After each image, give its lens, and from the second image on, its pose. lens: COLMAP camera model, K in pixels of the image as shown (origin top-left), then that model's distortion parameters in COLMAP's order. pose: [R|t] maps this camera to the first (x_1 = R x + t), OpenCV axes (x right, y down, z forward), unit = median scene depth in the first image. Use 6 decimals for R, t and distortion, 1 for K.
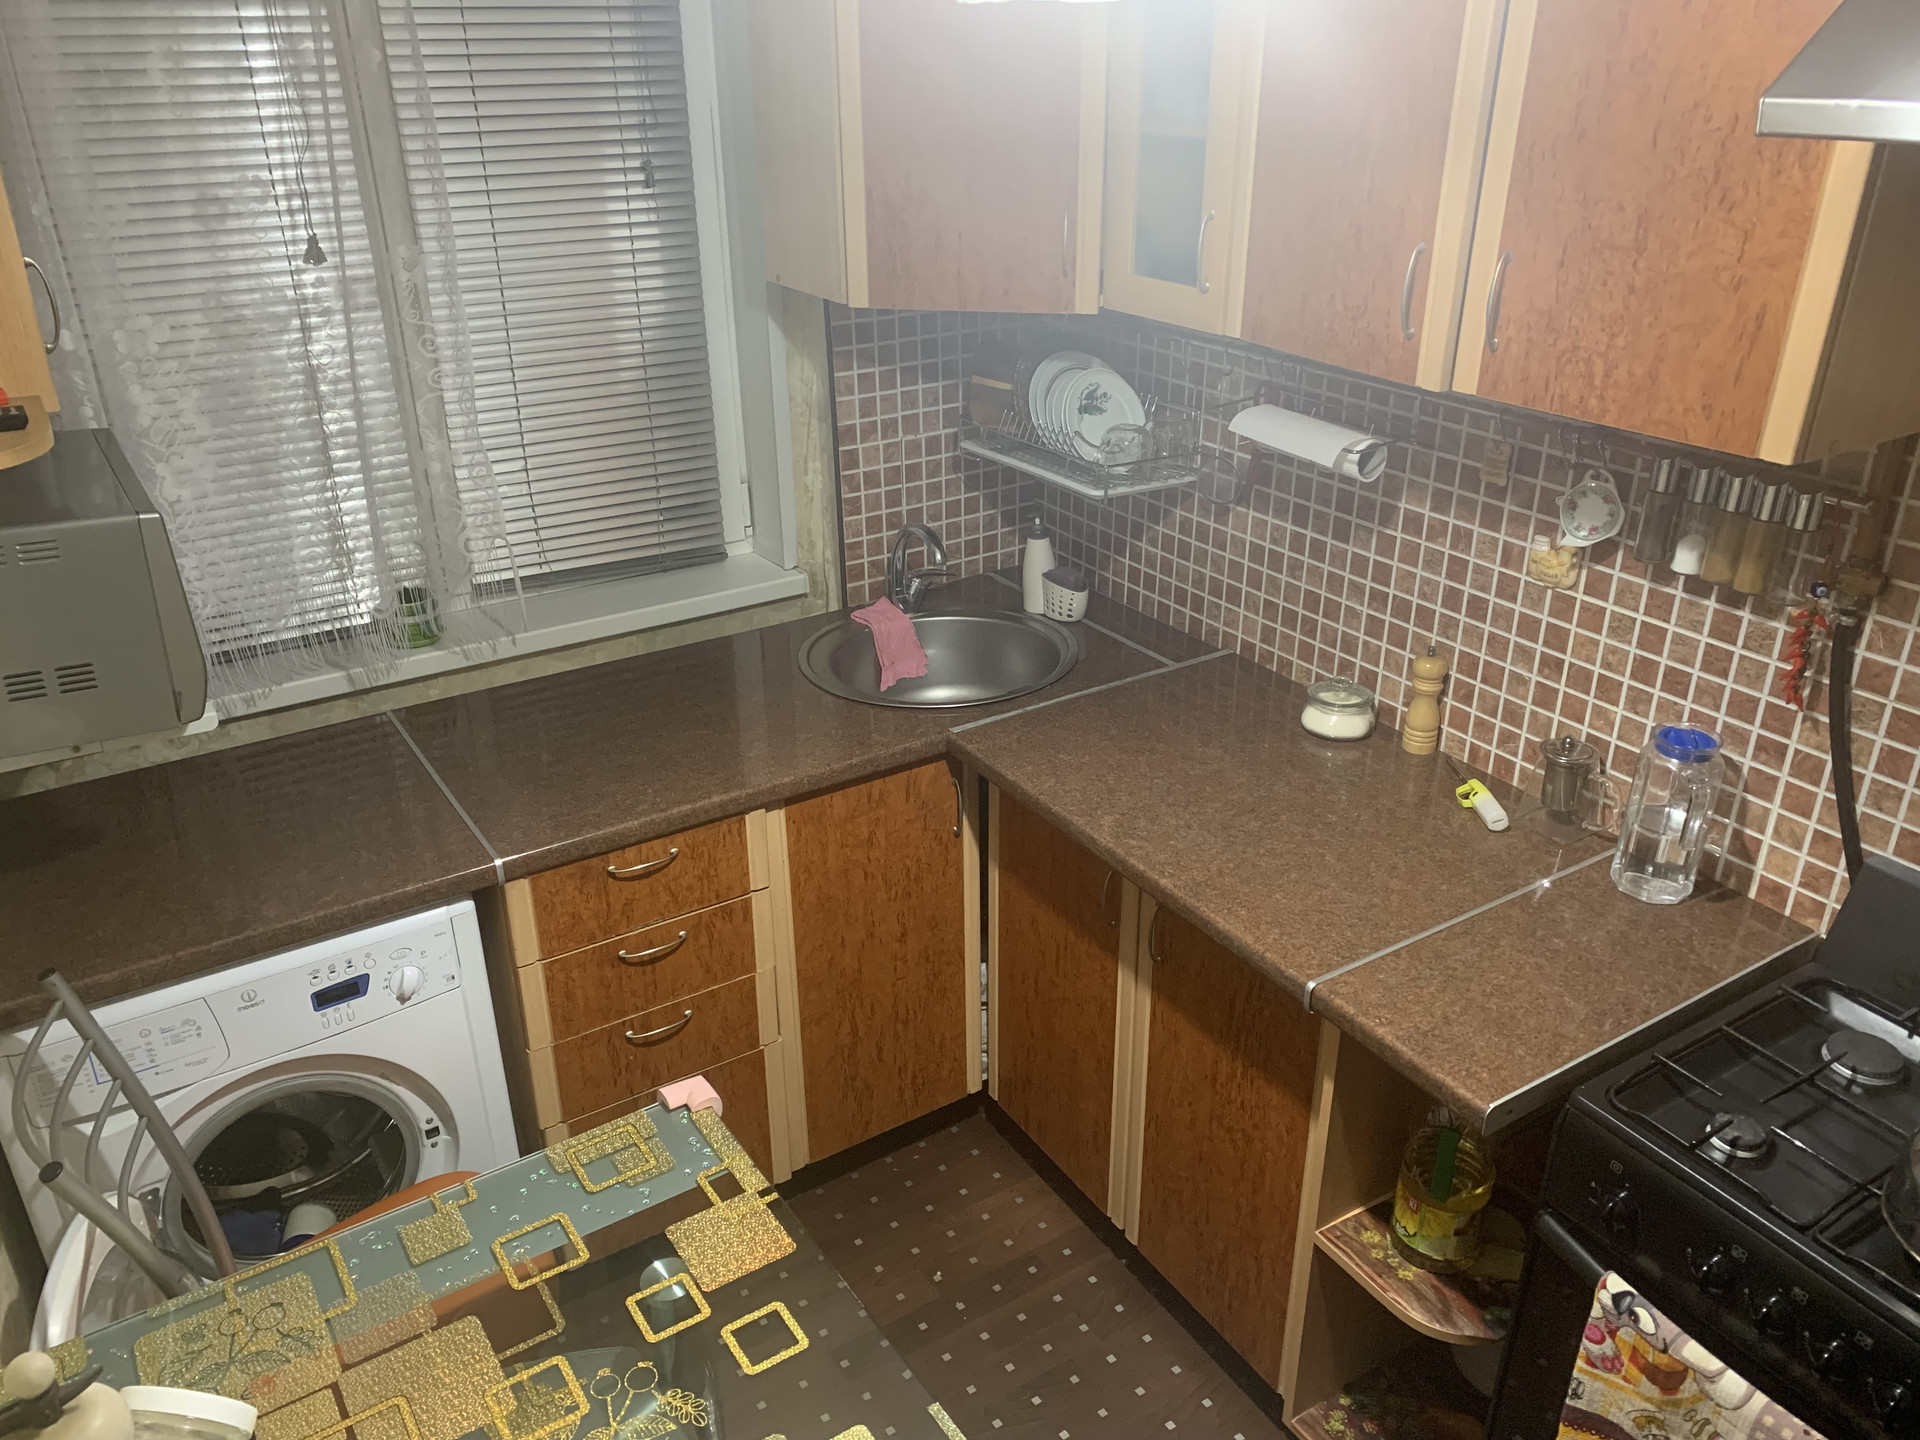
lens RADIAL K [[1469.5, 0, 960.9], [0, 1469.5, 733.8], [0, 0, 1]] dist [0.051811, -0.057605]
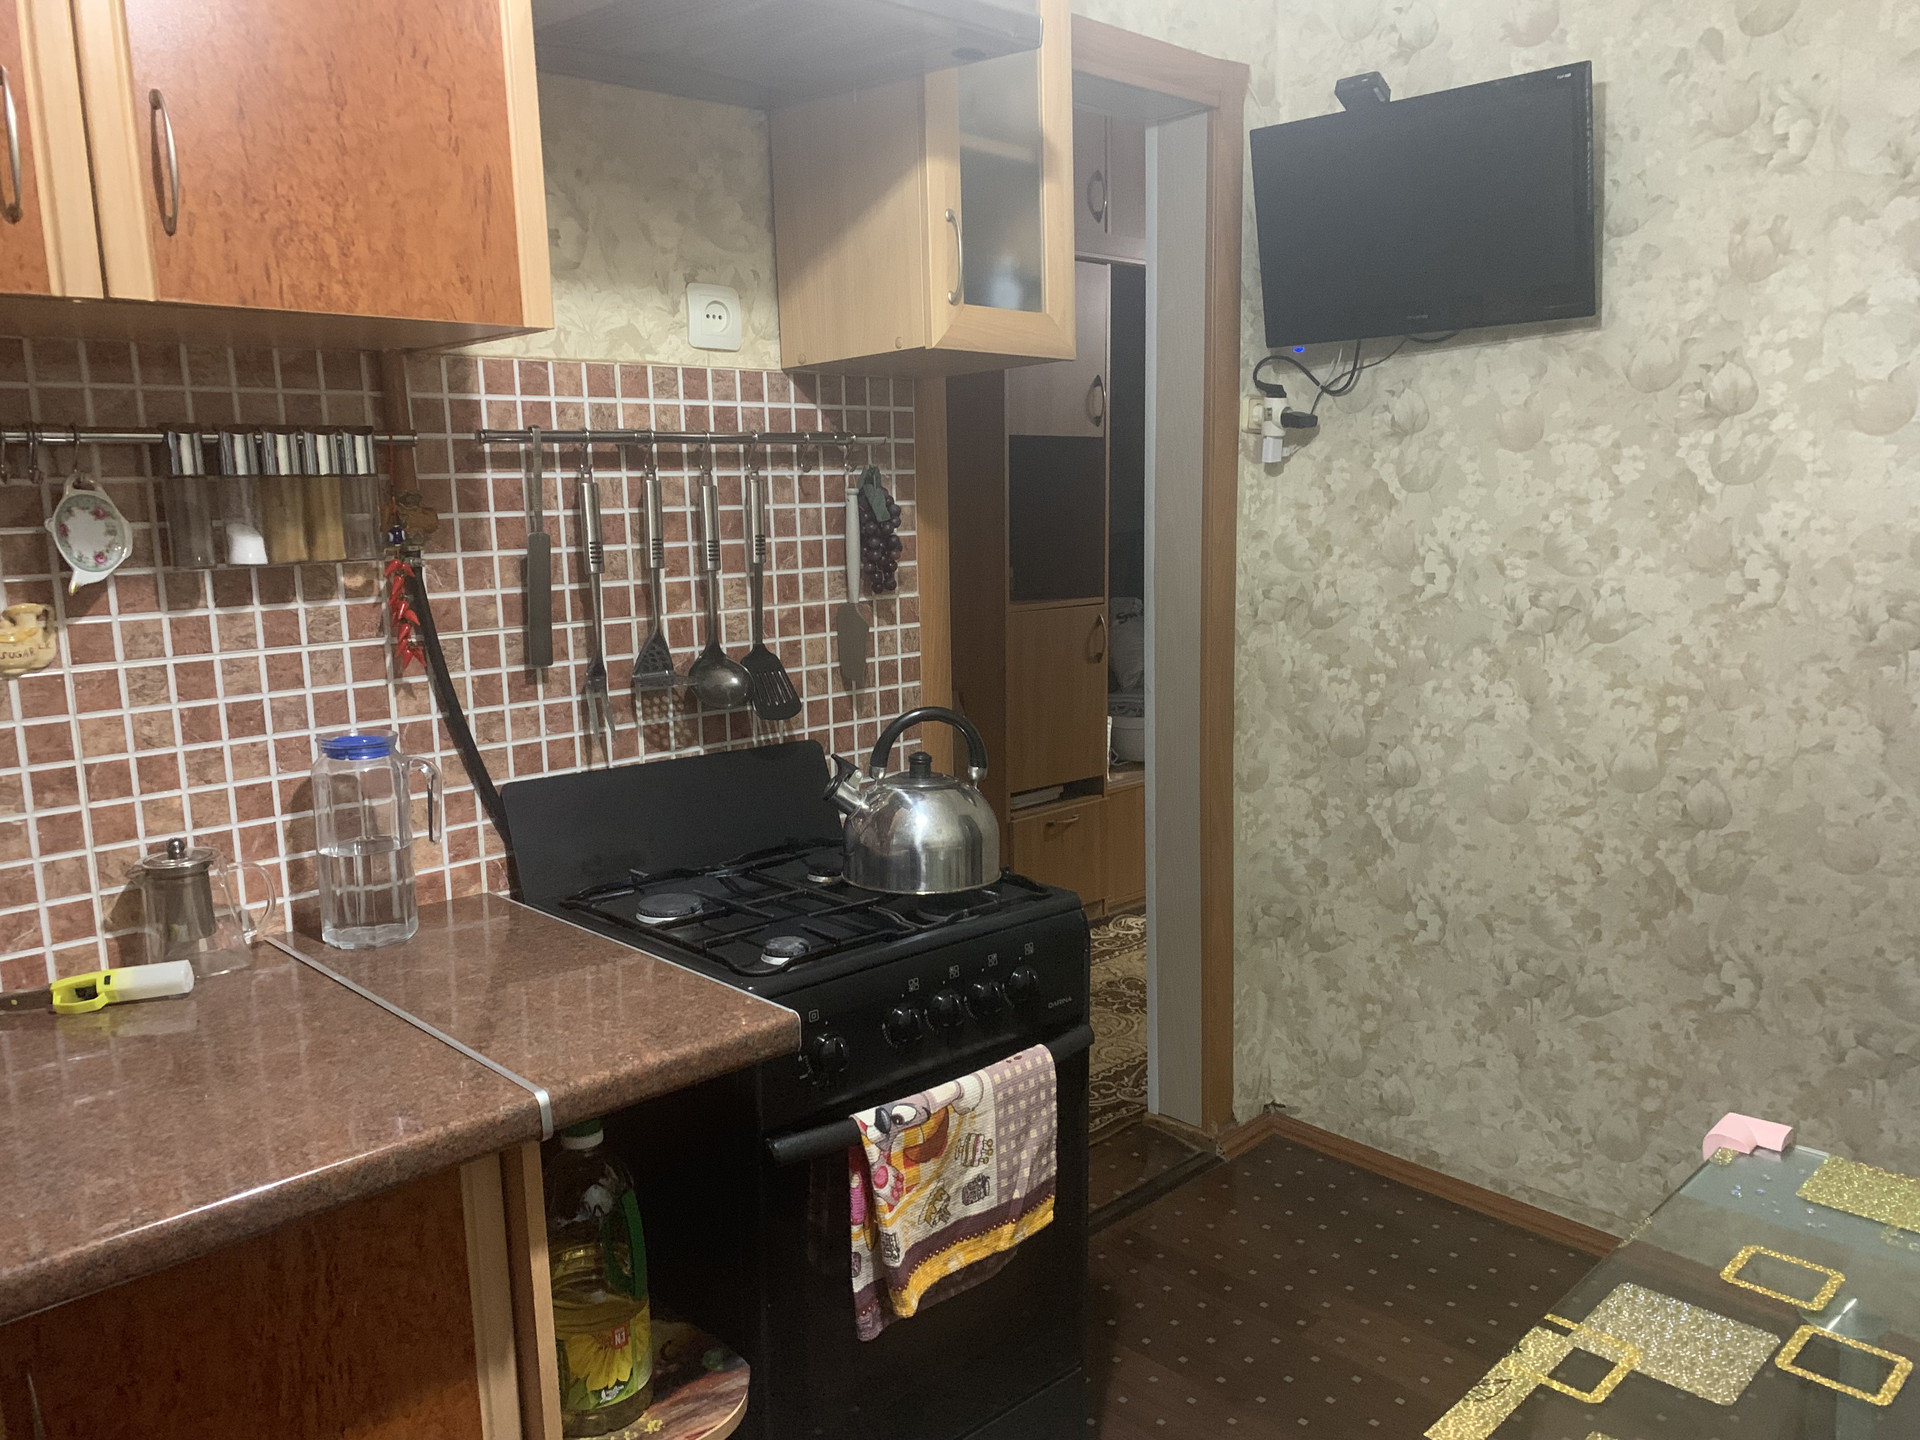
lens RADIAL K [[1469.5, 0, 934.7], [0, 1469.5, 729.5], [0, 0, 1]] dist [0.051811, -0.057605]
pose [[-0.191640, -0.145959, 0.970551, -0.352915], [0.456783, 0.861989, 0.219827, -0.032850], [-0.868691, 0.485459, -0.098520, 0.689821]]
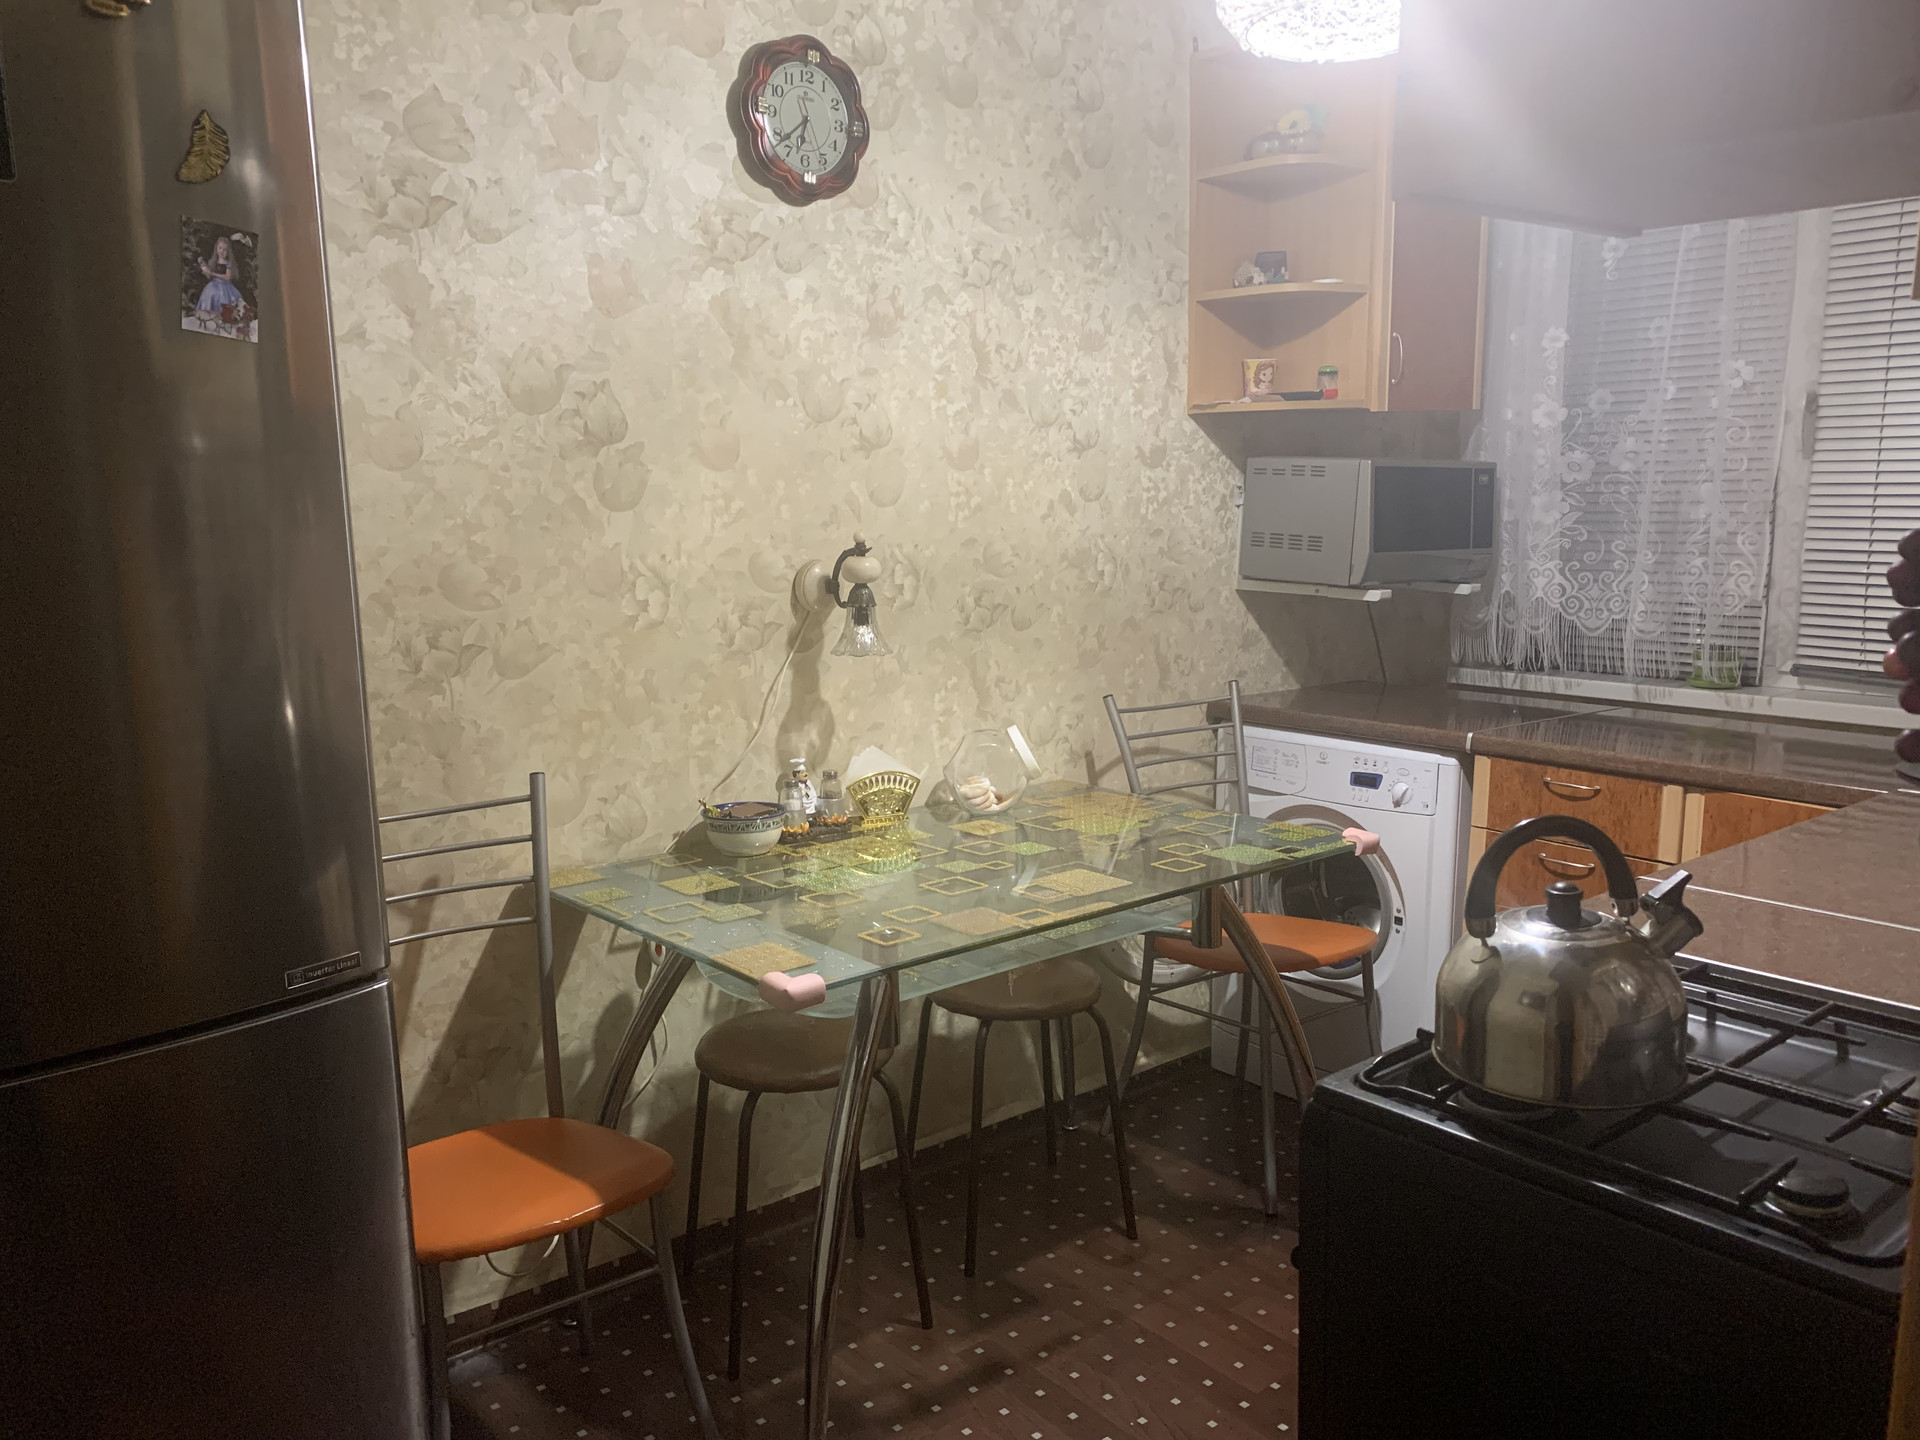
lens RADIAL K [[1469.5, 0, 939.9], [0, 1469.5, 757.7], [0, 0, 1]] dist [0.051811, -0.057605]
pose [[0.110828, 0.181366, -0.977151, 0.974008], [-0.430234, 0.895060, 0.117332, 0.151774], [0.895888, 0.407400, 0.177227, 0.284668]]
